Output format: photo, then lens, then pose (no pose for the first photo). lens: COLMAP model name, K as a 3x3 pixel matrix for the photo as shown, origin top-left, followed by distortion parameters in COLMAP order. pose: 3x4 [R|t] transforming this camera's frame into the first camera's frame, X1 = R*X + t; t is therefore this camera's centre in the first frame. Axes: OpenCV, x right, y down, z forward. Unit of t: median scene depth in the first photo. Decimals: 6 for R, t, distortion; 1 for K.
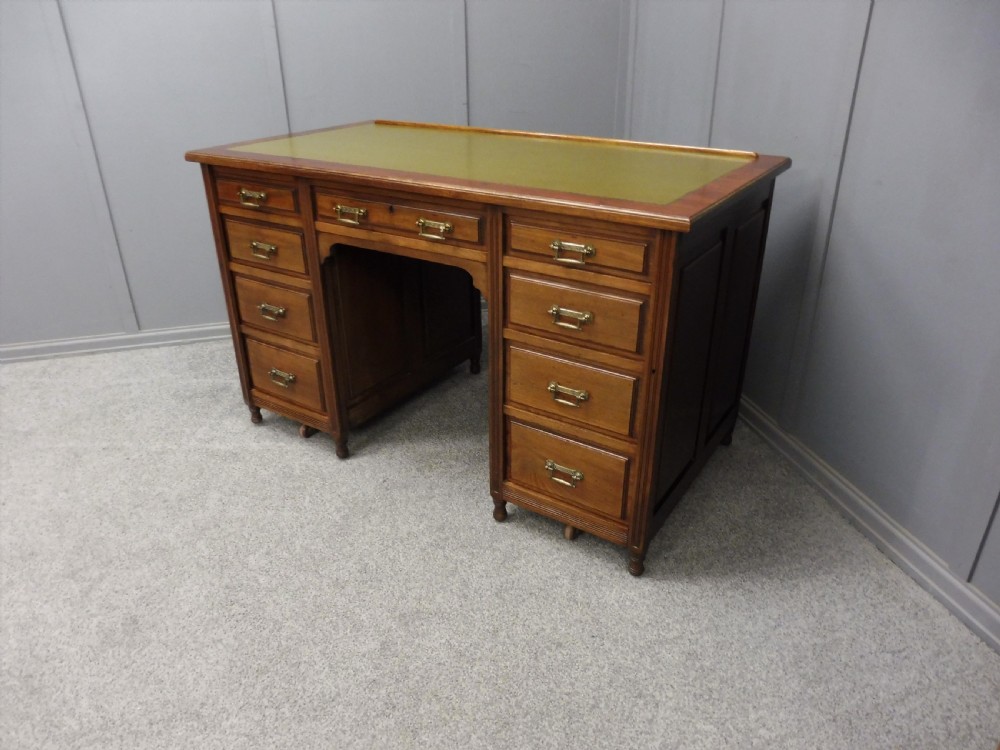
lens RADIAL K [[726.5, 0, 508.2], [0, 726.5, 379.6], [0, 0, 1]] dist [-0.053325, 0.025993]
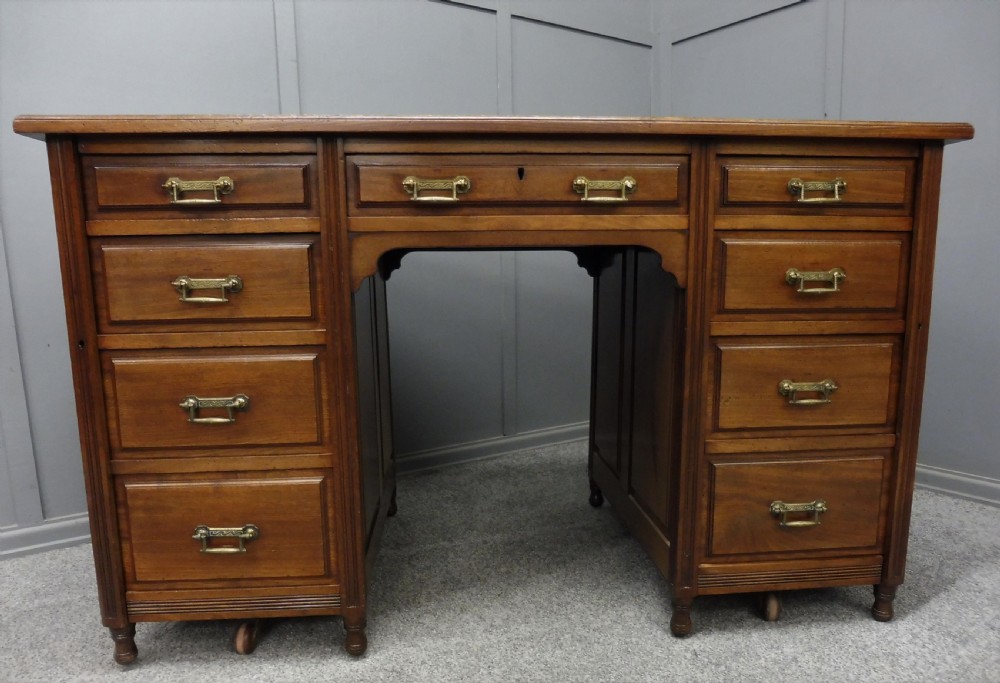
lens RADIAL K [[751.2, 0, 510.0], [0, 751.2, 391.7], [0, 0, 1]] dist [-0.014818, -0.006882]
pose [[0.788564, -0.118904, 0.603348, -0.568437], [0.281674, 0.941995, -0.182499, 0.067769], [-0.546651, 0.313860, 0.776315, 0.511750]]
